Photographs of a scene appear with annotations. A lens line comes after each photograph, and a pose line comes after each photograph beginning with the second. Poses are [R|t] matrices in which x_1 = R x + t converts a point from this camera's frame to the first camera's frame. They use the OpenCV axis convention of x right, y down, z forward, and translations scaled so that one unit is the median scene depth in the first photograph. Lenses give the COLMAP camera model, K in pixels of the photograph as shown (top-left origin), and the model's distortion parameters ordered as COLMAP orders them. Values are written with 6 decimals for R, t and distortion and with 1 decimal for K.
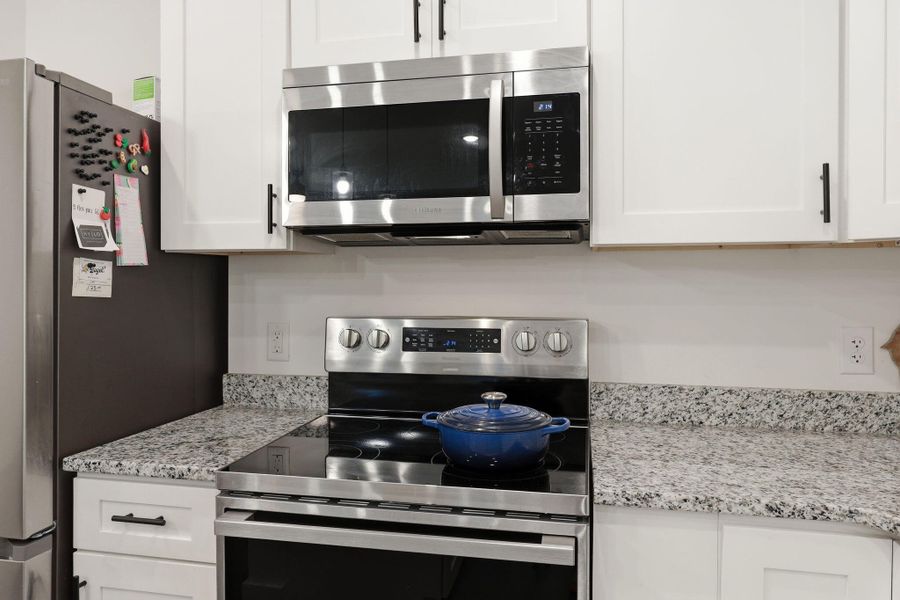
lens RADIAL K [[640.6, 0, 450.4], [0, 640.6, 283.1], [0, 0, 1]] dist [0.051366, 0.000231]
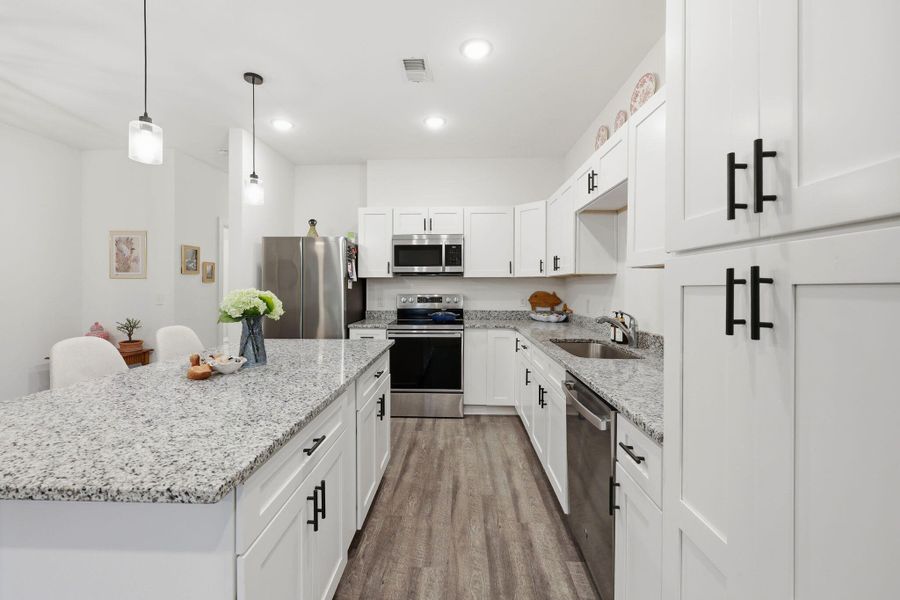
lens RADIAL K [[388.5, 0, 449.1], [0, 388.5, 293.8], [0, 0, 1]] dist [-0.000302, 0.000133]
pose [[0.983209, -0.002619, 0.182465, -0.364949], [0.000227, 0.999914, 0.013128, 0.020021], [-0.182484, -0.012866, 0.983125, -1.595700]]
